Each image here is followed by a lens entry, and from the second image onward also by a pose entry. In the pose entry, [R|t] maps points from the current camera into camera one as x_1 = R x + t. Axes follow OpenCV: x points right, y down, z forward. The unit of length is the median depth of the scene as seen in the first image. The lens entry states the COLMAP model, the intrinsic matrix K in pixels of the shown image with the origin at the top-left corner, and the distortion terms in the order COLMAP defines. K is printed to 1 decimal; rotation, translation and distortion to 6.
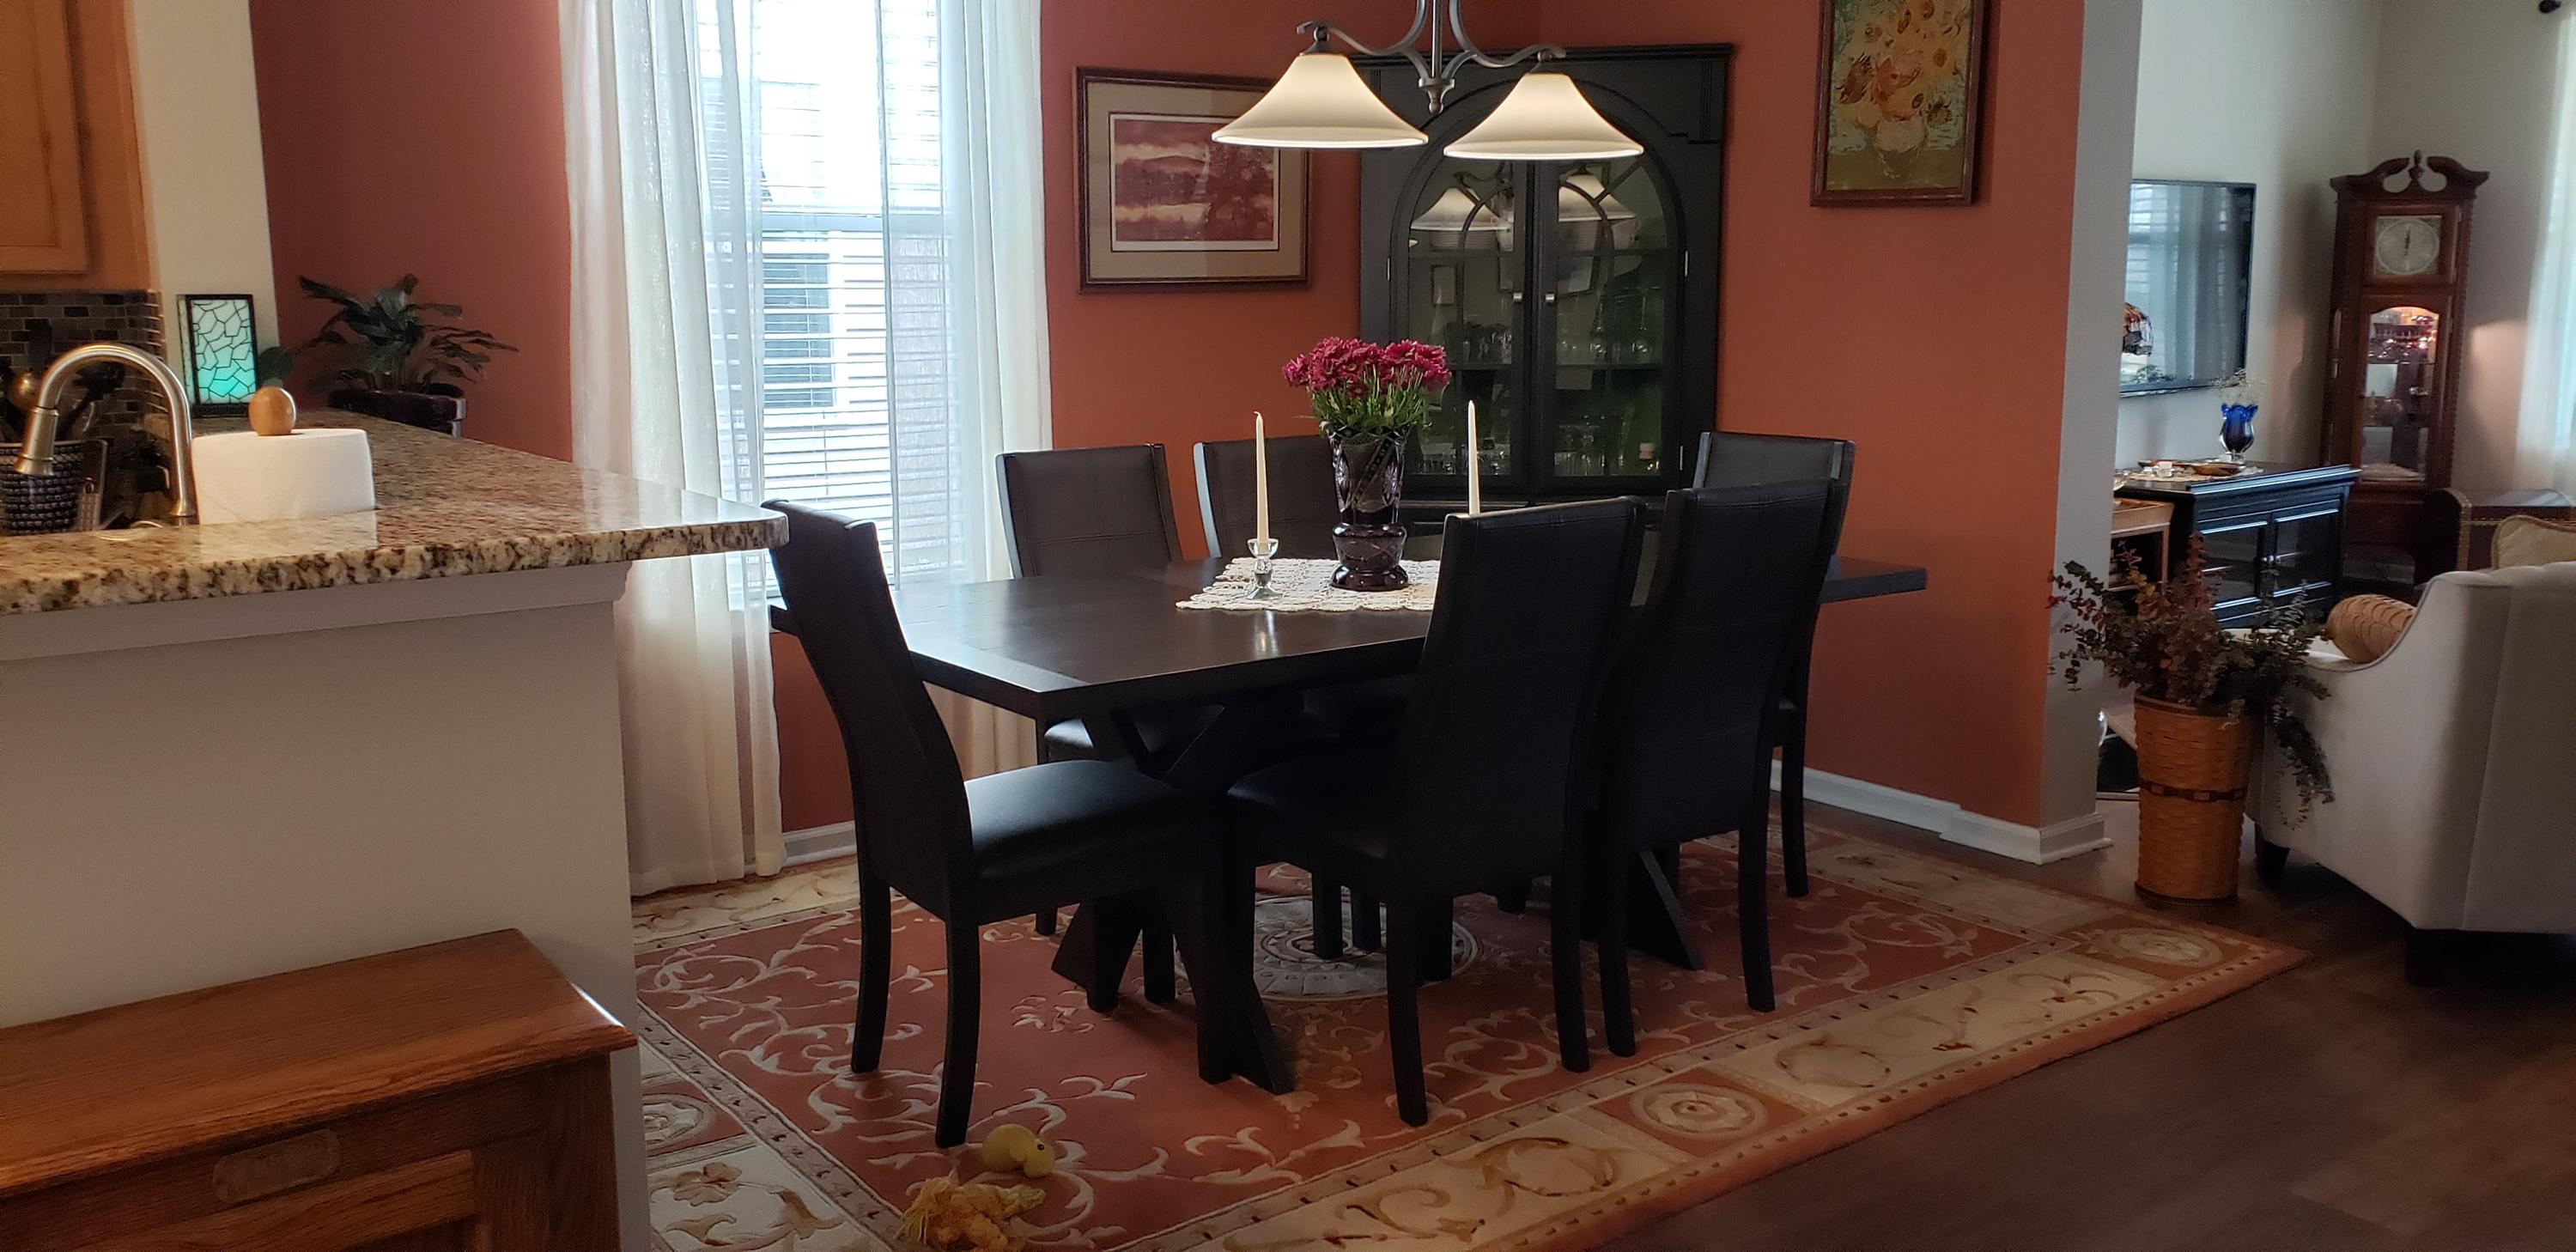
lens RADIAL K [[1997.2, 0, 1307.4], [0, 1997.2, 618.8], [0, 0, 1]] dist [0.060935, -0.083889]
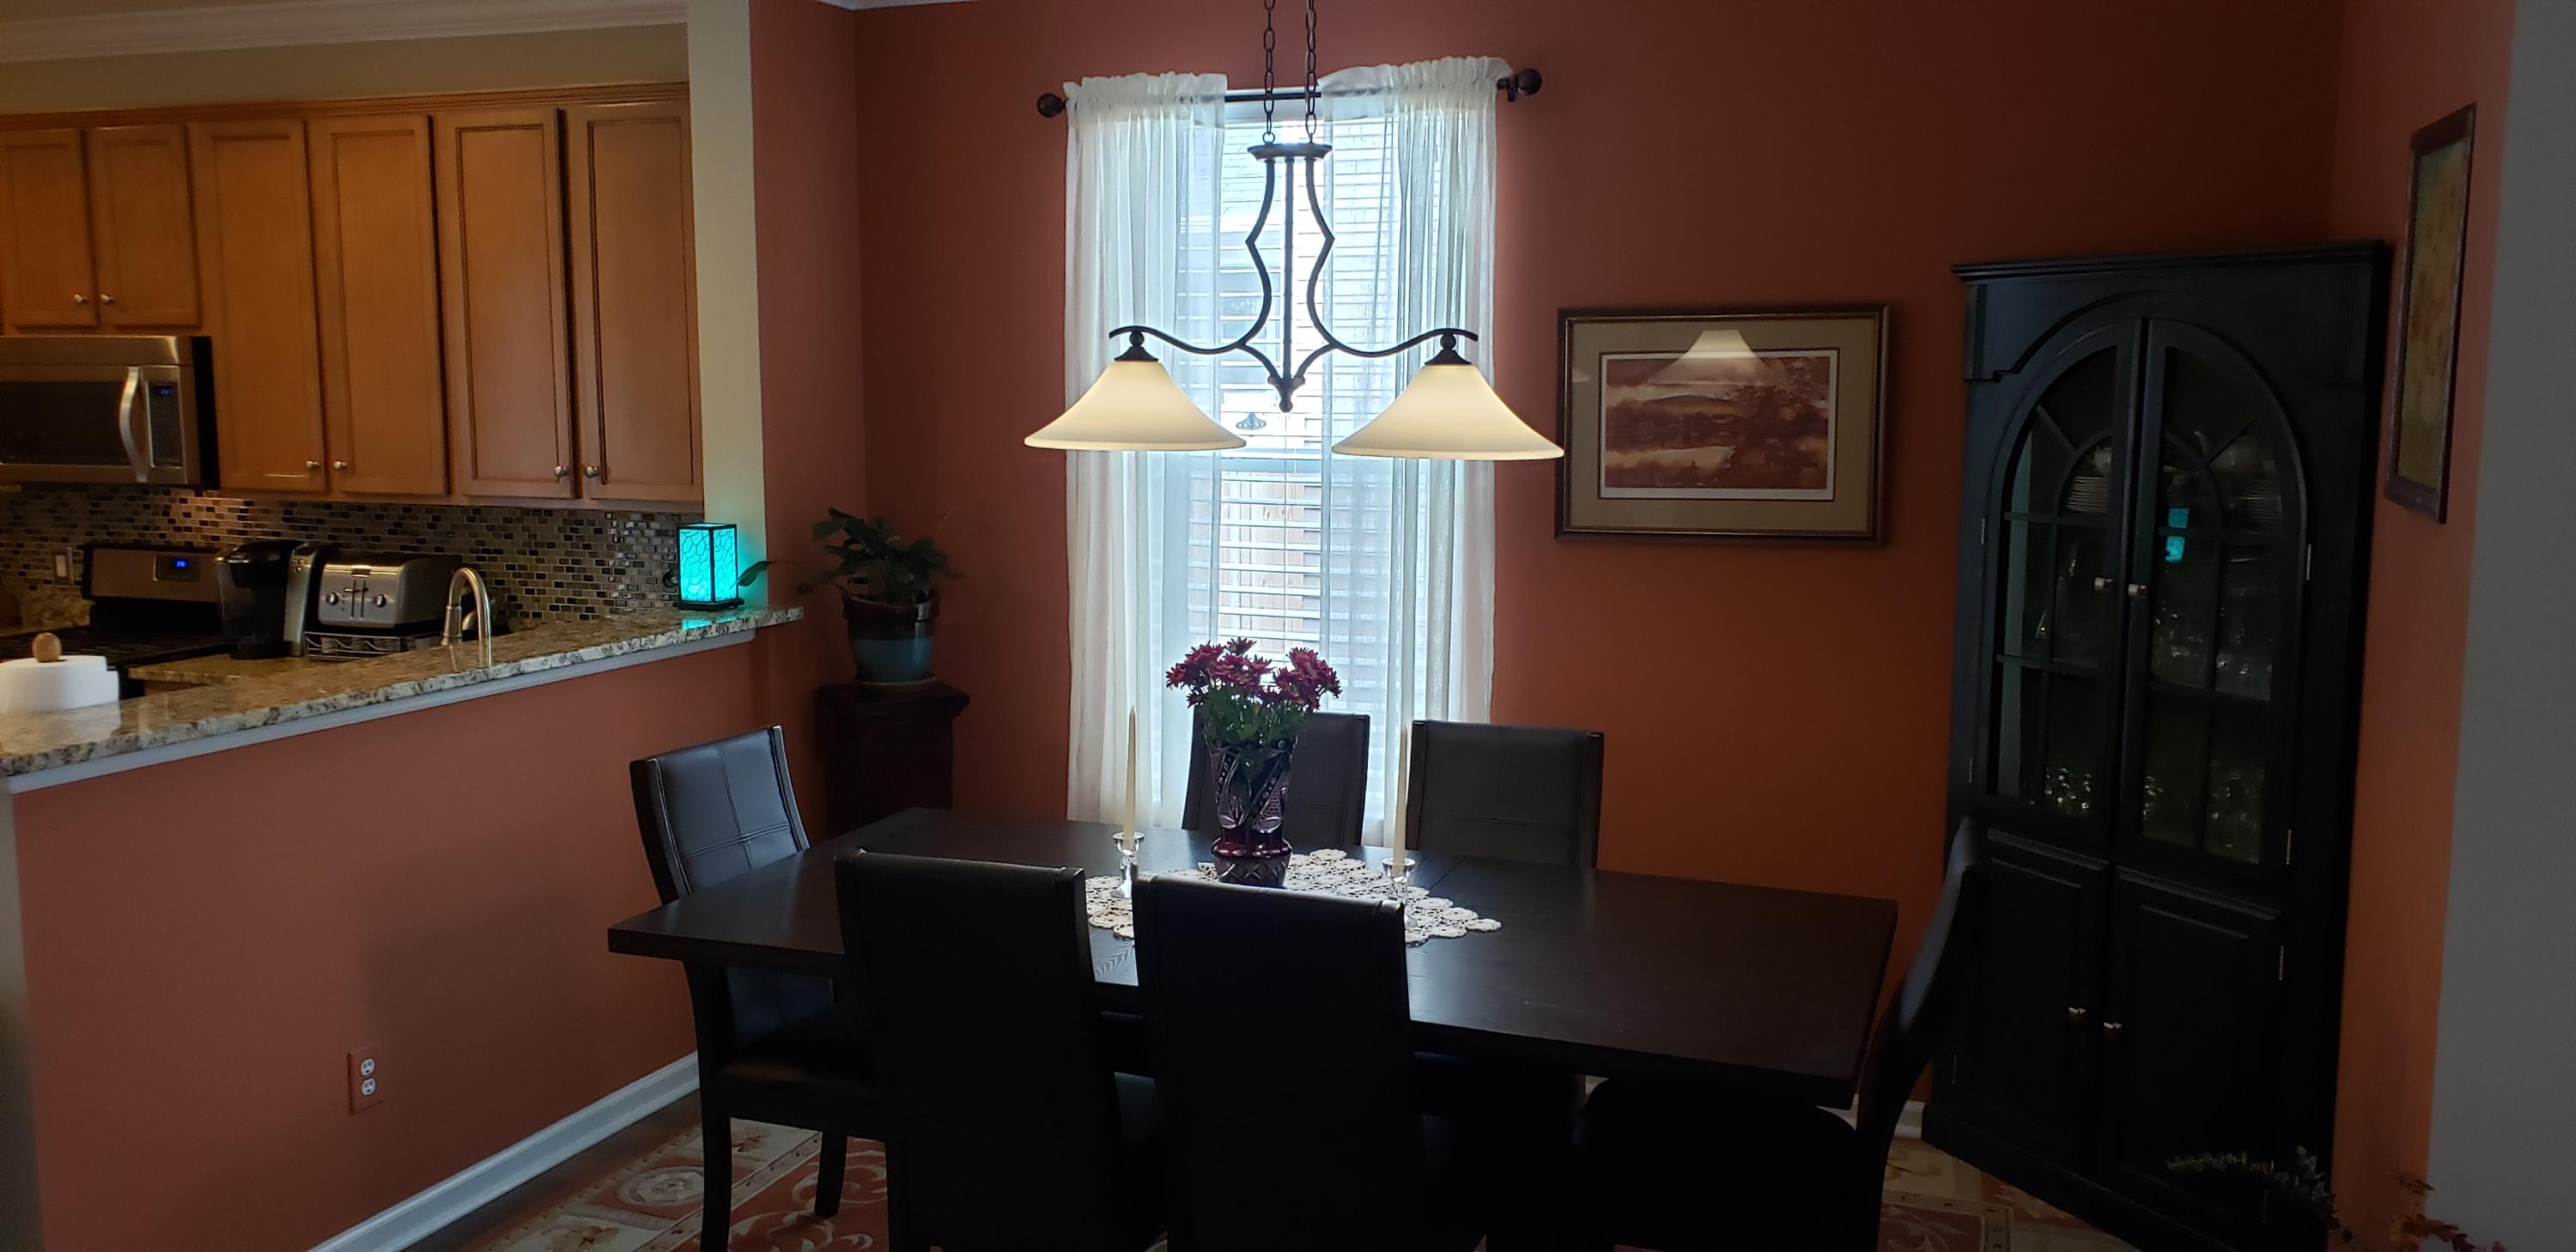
lens RADIAL K [[1997.2, 0, 1289.7], [0, 1997.2, 562.7], [0, 0, 1]] dist [0.060935, -0.083889]
pose [[0.531295, 0.088727, -0.842528, 0.610885], [-0.148505, 0.988856, 0.010490, -0.141795], [0.834070, 0.119547, 0.538550, 0.382037]]
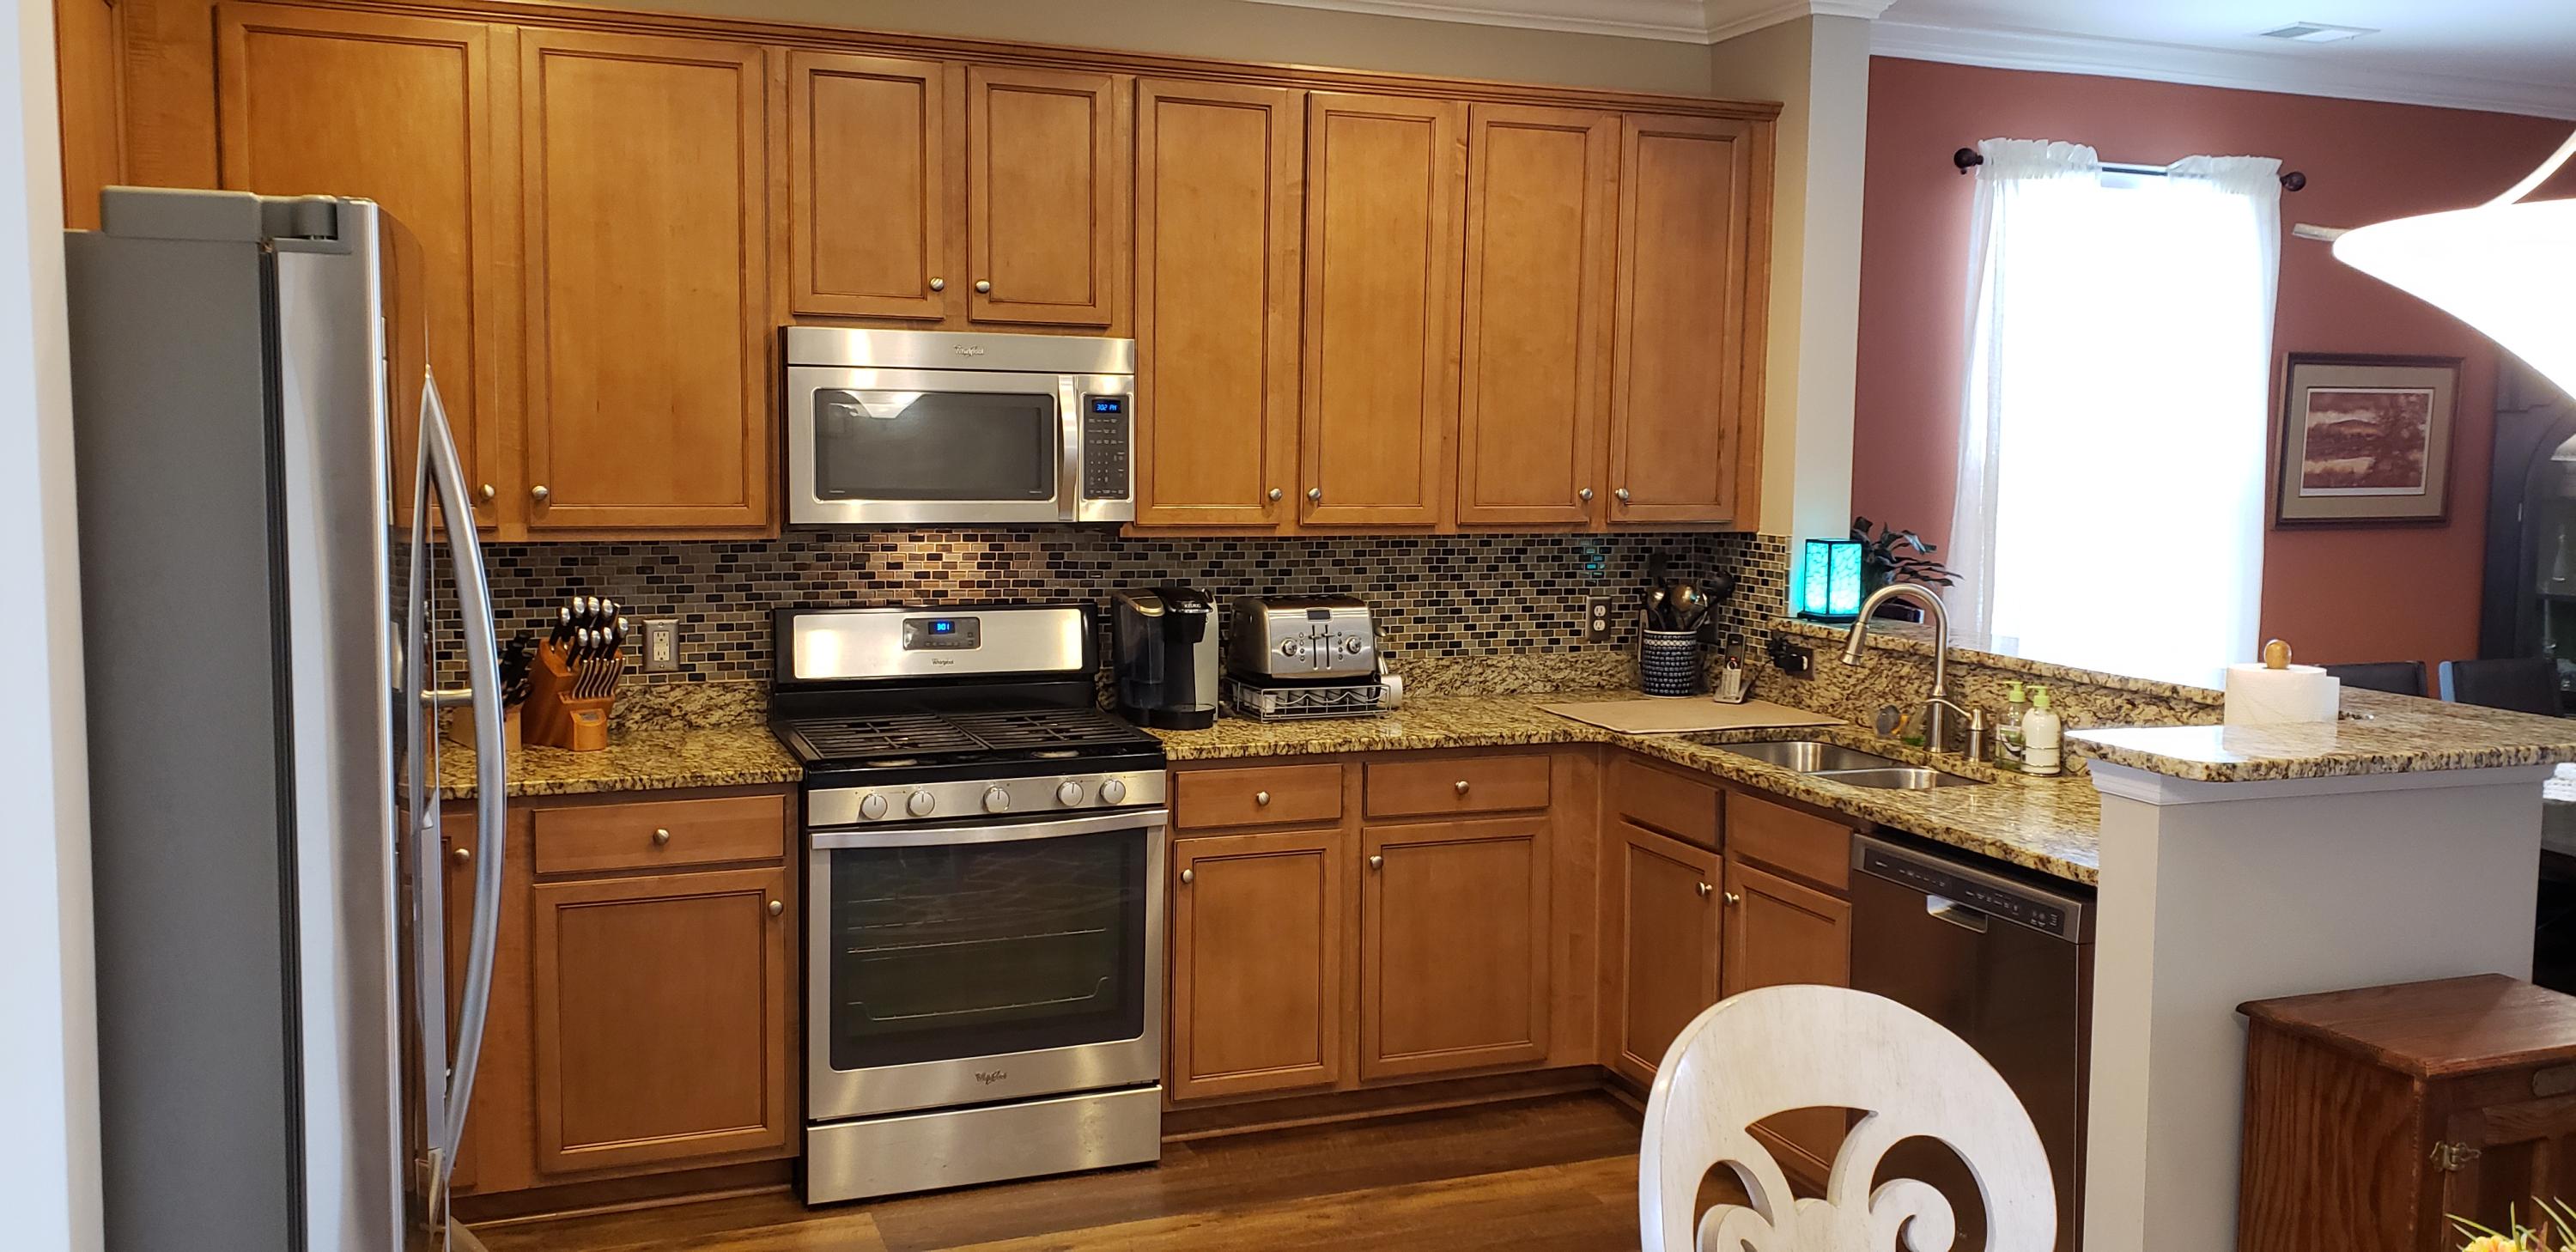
lens RADIAL K [[1997.2, 0, 1282.2], [0, 1997.2, 615.8], [0, 0, 1]] dist [0.060935, -0.083889]
pose [[0.955432, 0.046521, -0.291524, -0.330931], [-0.068462, 0.995500, -0.065515, 0.014598], [0.287164, 0.082553, 0.954317, -0.364087]]
